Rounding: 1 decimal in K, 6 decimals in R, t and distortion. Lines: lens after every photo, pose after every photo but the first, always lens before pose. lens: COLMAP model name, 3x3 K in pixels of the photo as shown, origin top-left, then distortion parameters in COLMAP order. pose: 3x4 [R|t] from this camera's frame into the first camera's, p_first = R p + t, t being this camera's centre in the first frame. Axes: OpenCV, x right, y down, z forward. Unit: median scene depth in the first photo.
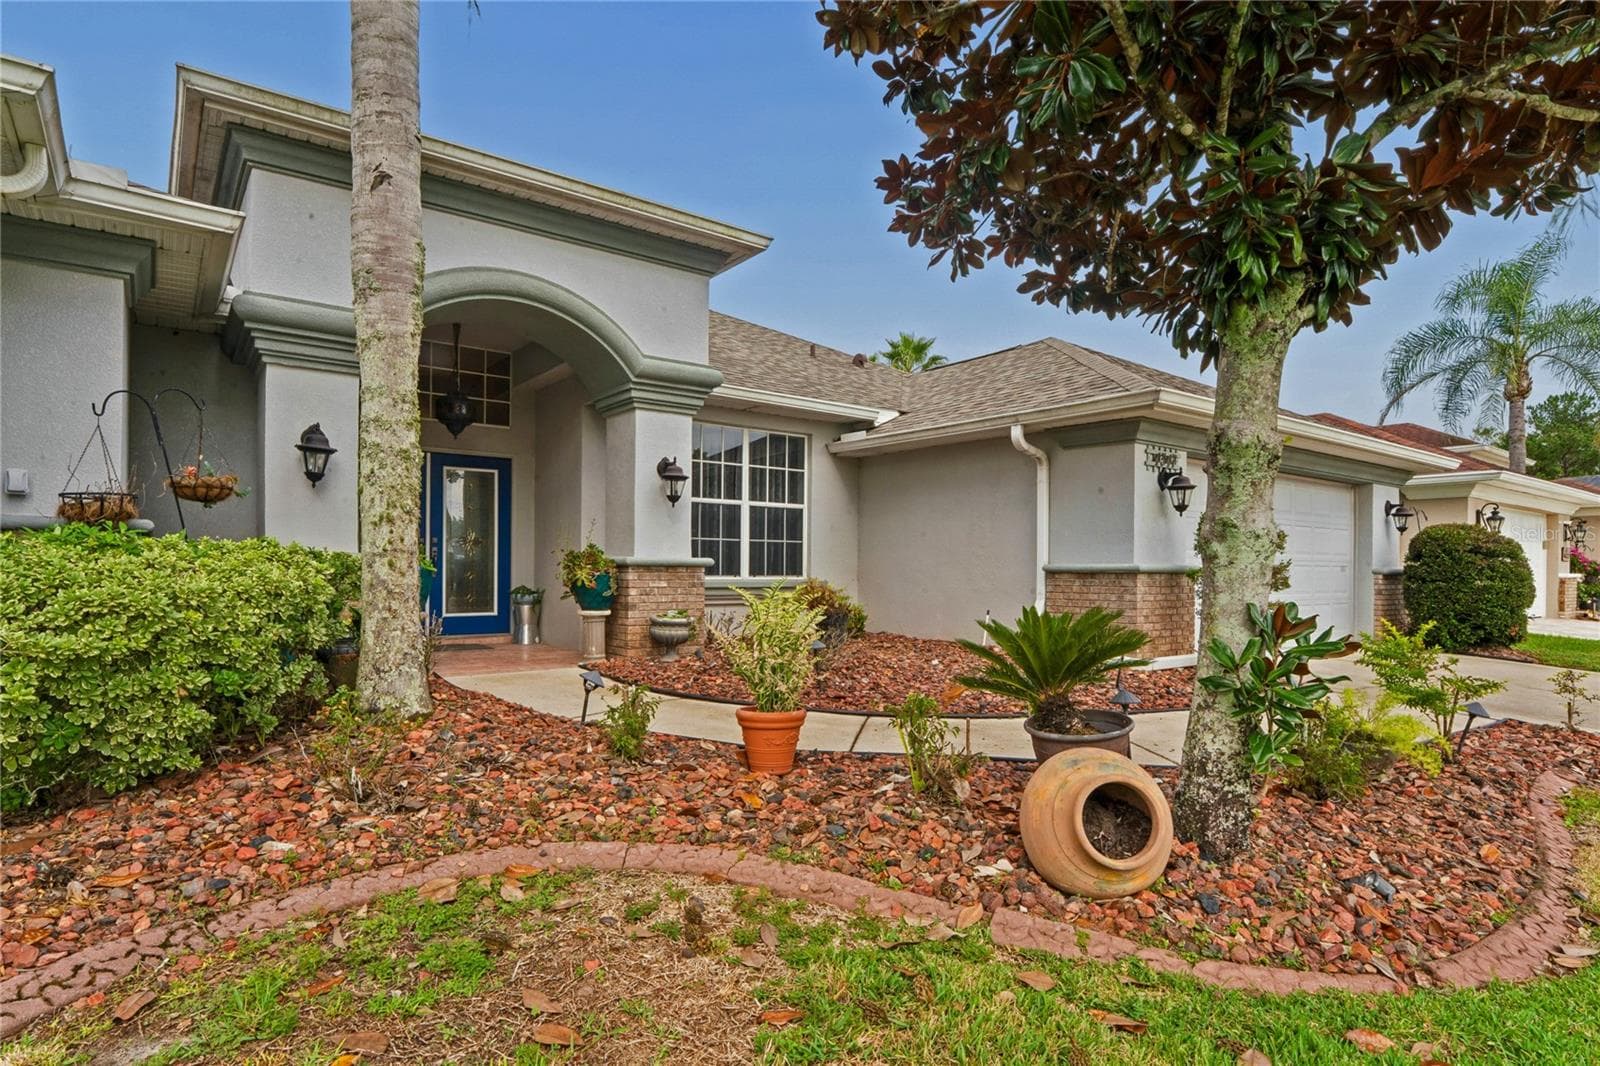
lens RADIAL K [[828.6, 0, 765.5], [0, 828.6, 606.6], [0, 0, 1]] dist [0.000287, -0.001001]
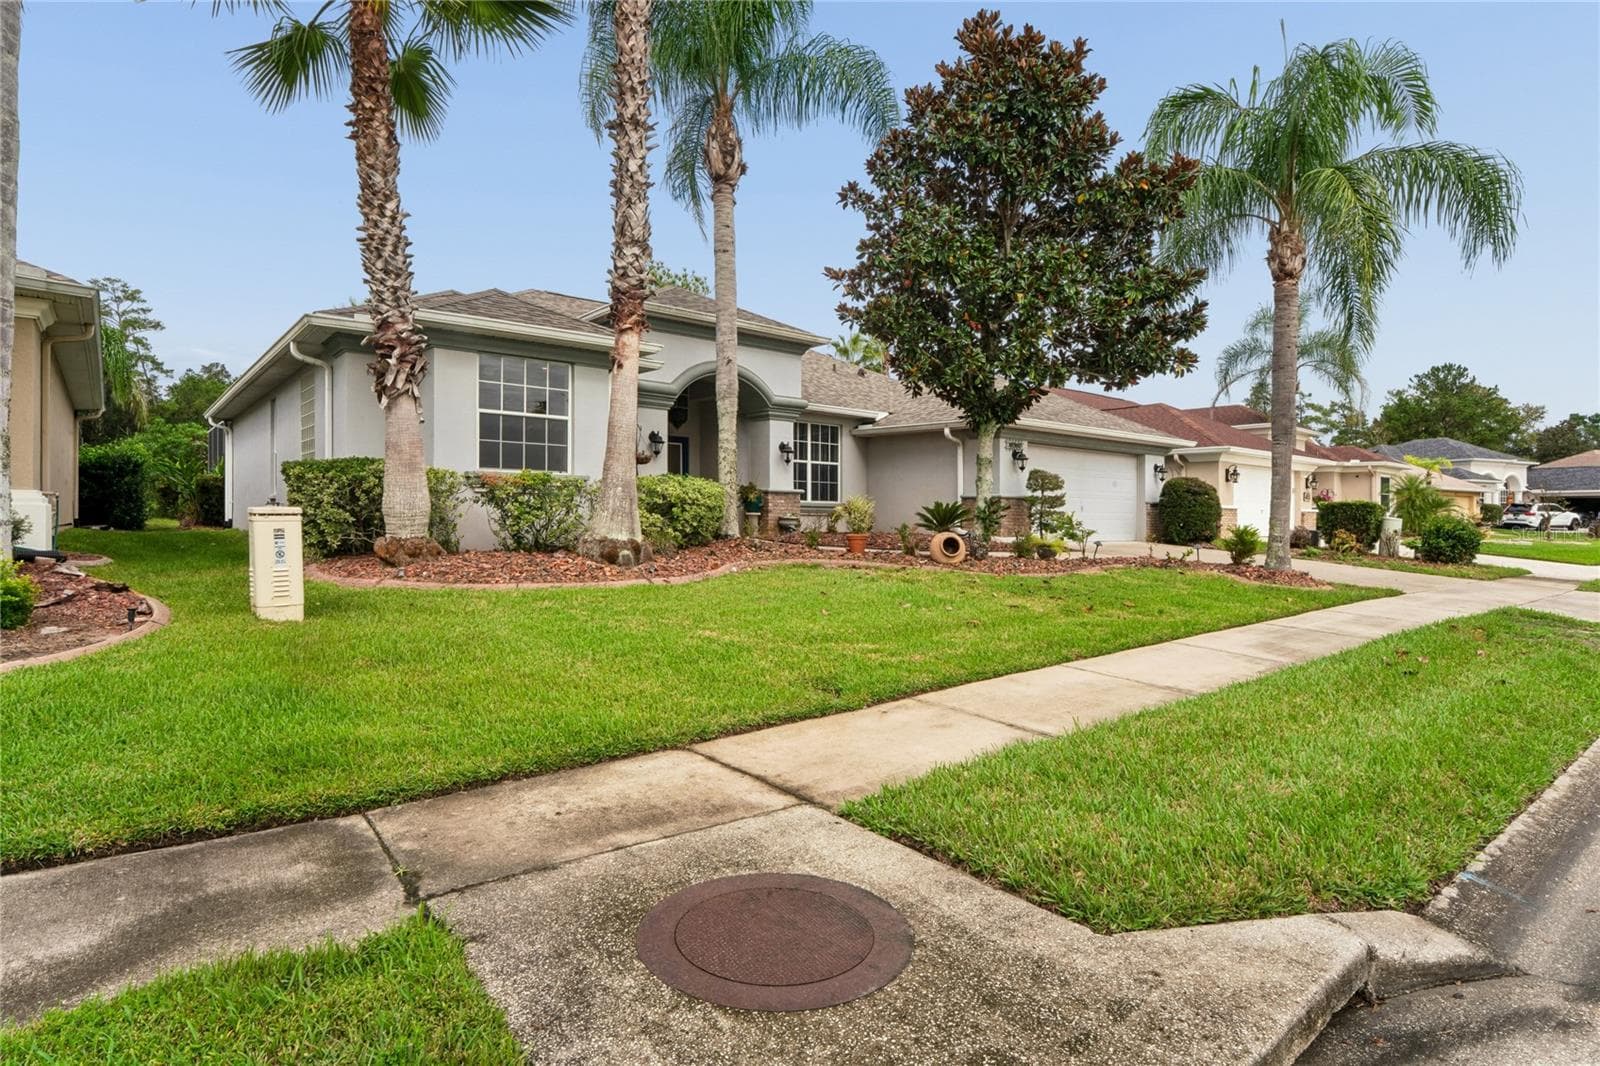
lens RADIAL K [[828.6, 0, 785.5], [0, 828.6, 524.5], [0, 0, 1]] dist [0.000287, -0.001001]
pose [[0.998492, 0.007797, 0.054337, -0.178909], [-0.006071, 0.999474, -0.031852, 0.078100], [-0.054556, 0.031474, 0.998015, -0.875473]]
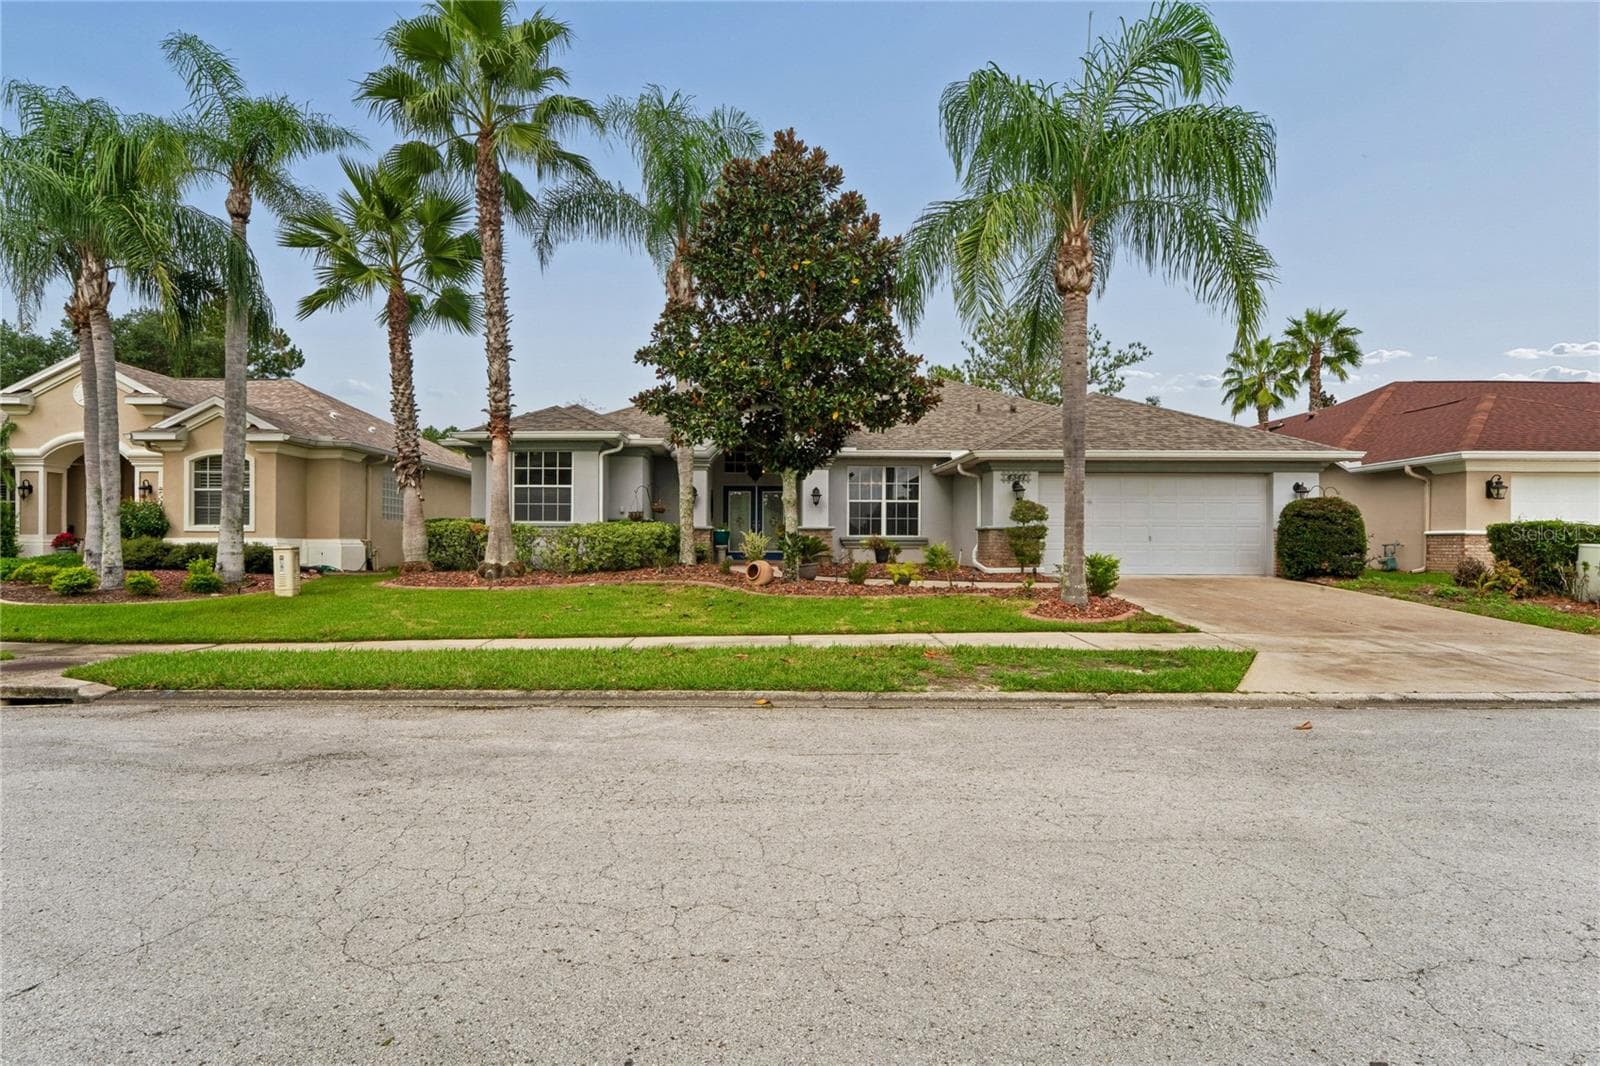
lens RADIAL K [[828.6, 0, 764.6], [0, 828.6, 552.6], [0, 0, 1]] dist [0.000287, -0.001001]
pose [[0.806838, 0.002147, -0.590769, 0.985978], [-0.025680, 0.999176, -0.031441, 0.082206], [0.590215, 0.040538, 0.806228, -0.891110]]
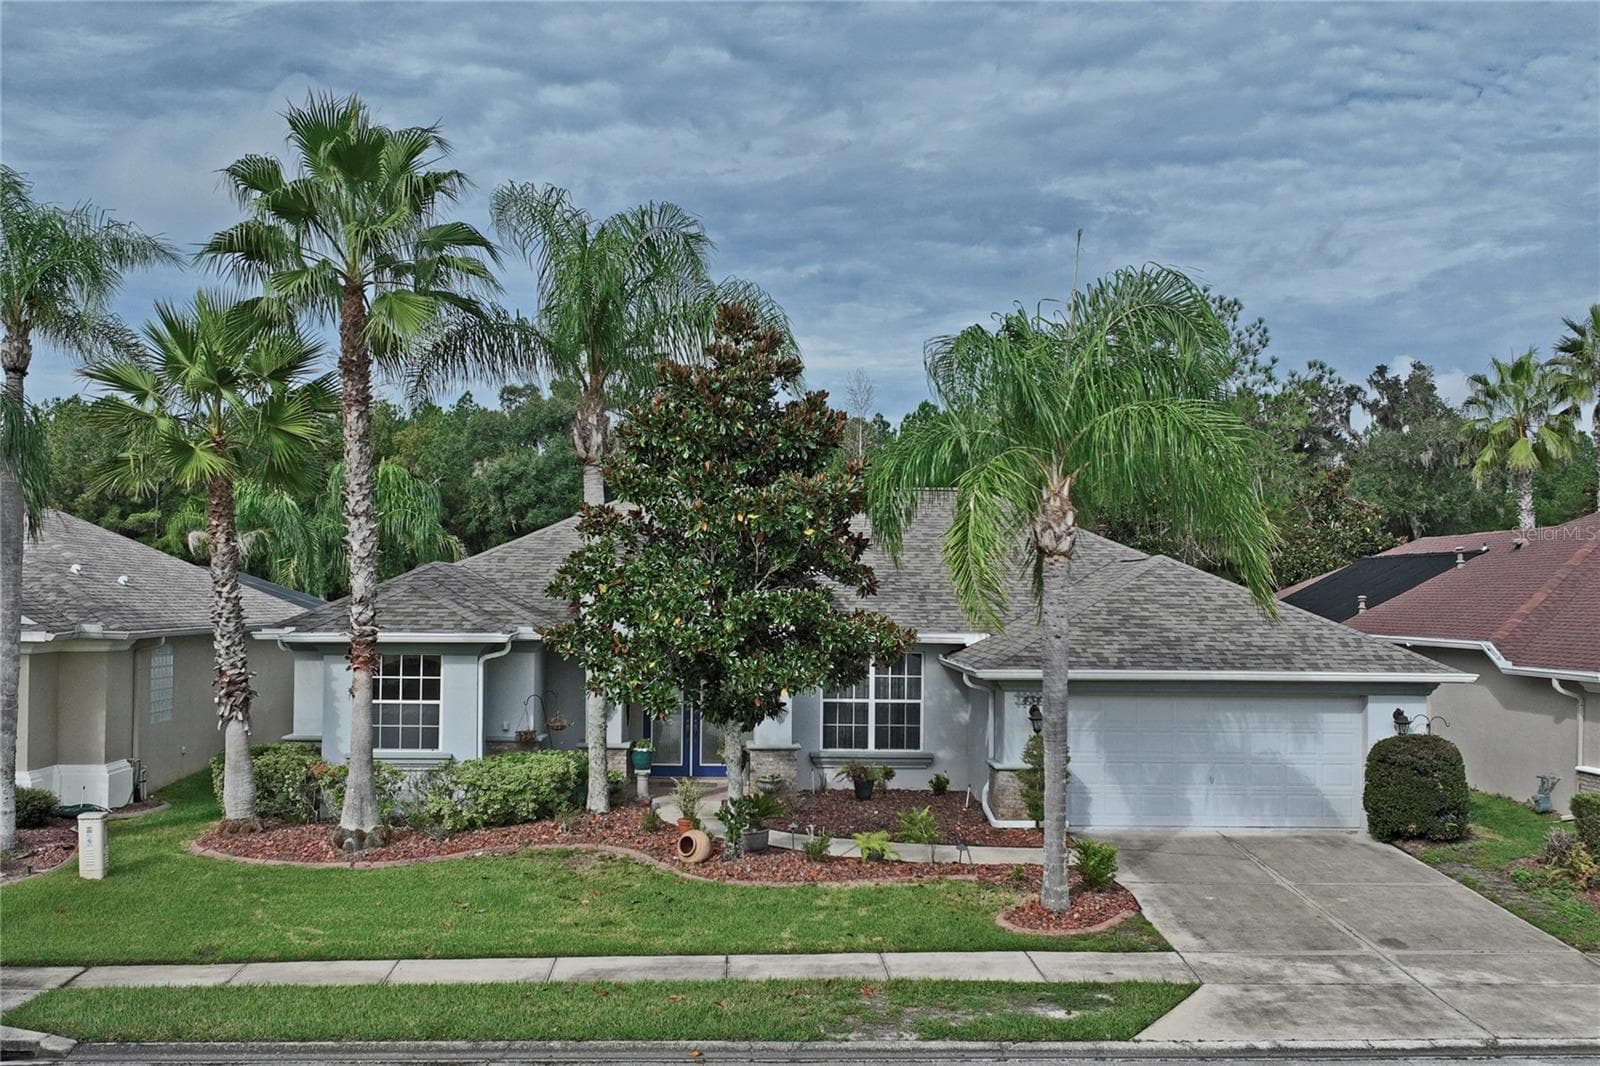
lens RADIAL K [[1658.6, 0, 783.3], [0, 1658.6, 594.2], [0, 0, 1]] dist [0.009935, 0.000000]
pose [[0.833001, 0.003073, -0.553263, 1.509497], [-0.031253, 0.998649, -0.041509, -0.188557], [0.552388, 0.051869, 0.831972, -1.608279]]
